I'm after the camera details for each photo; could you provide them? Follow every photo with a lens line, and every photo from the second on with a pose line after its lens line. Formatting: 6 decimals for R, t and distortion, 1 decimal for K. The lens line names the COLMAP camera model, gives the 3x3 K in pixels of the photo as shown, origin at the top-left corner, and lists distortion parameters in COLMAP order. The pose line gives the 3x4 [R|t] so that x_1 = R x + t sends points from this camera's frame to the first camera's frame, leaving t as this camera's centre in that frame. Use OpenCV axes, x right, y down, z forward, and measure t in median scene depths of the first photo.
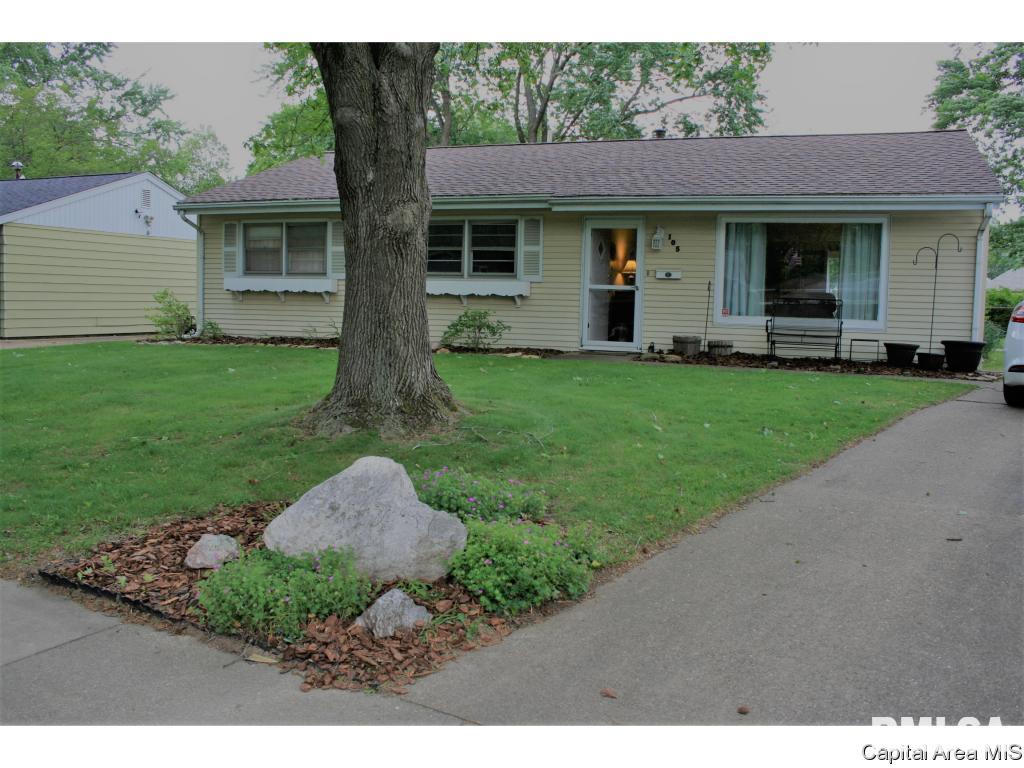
lens RADIAL K [[958.4, 0, 512.0], [0, 958.4, 384.0], [0, 0, 1]] dist [-0.145224, 0.205567]
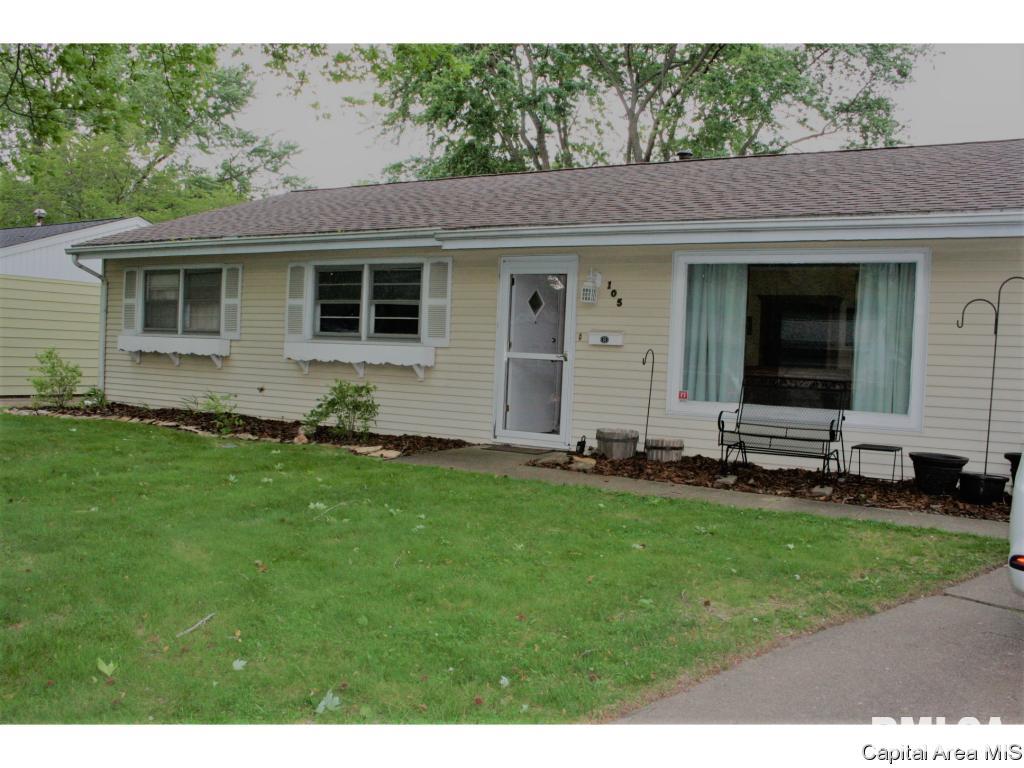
lens RADIAL K [[958.4, 0, 512.0], [0, 958.4, 384.0], [0, 0, 1]] dist [-0.145224, 0.205567]
pose [[0.978875, 0.023753, -0.203077, 0.225706], [-0.036457, 0.997589, -0.059044, -0.036704], [0.201185, 0.065201, 0.977381, 0.291759]]
